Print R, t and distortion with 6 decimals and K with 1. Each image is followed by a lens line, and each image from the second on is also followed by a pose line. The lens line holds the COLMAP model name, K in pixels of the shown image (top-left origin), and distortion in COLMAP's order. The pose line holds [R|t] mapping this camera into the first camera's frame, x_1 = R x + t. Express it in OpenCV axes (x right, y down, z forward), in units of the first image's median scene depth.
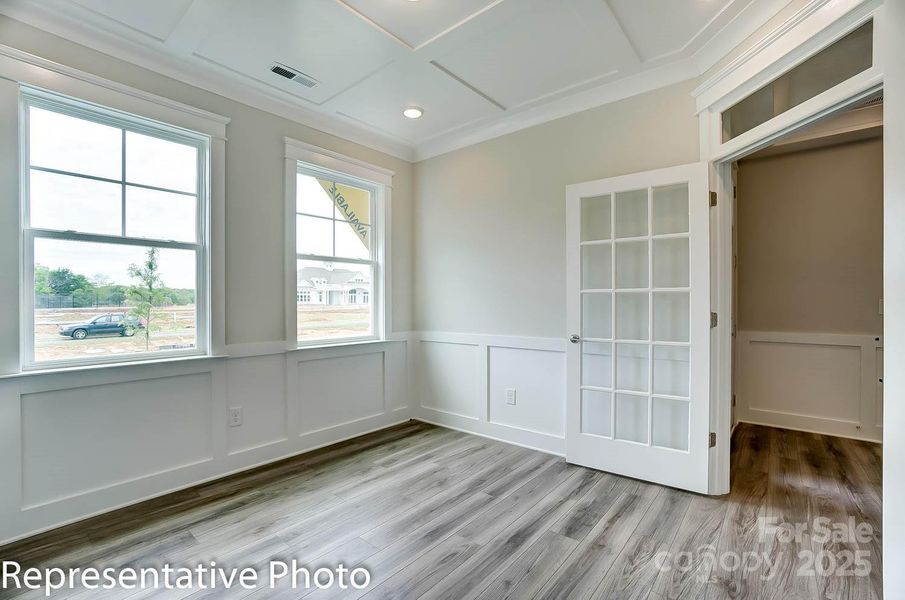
lens RADIAL K [[409.5, 0, 457.0], [0, 409.5, 306.5], [0, 0, 1]] dist [-0.013644, 0.001695]
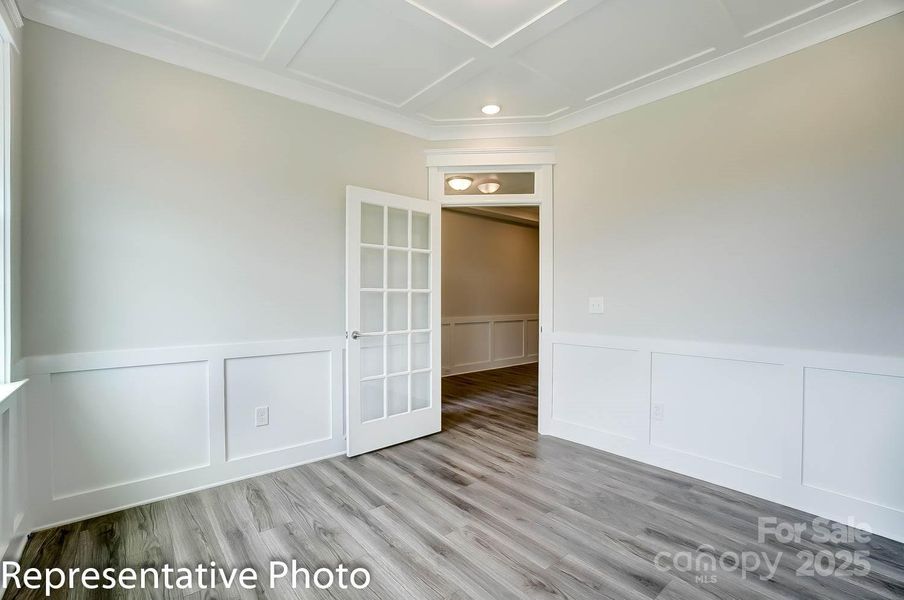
lens RADIAL K [[409.1, 0, 456.5], [0, 409.1, 295.7], [0, 0, 1]] dist [-0.013644, 0.001695]
pose [[0.188262, 0.004915, 0.982107, -0.709102], [0.003615, 0.999977, -0.005697, -0.014195], [-0.982112, 0.004623, 0.188240, 0.569356]]
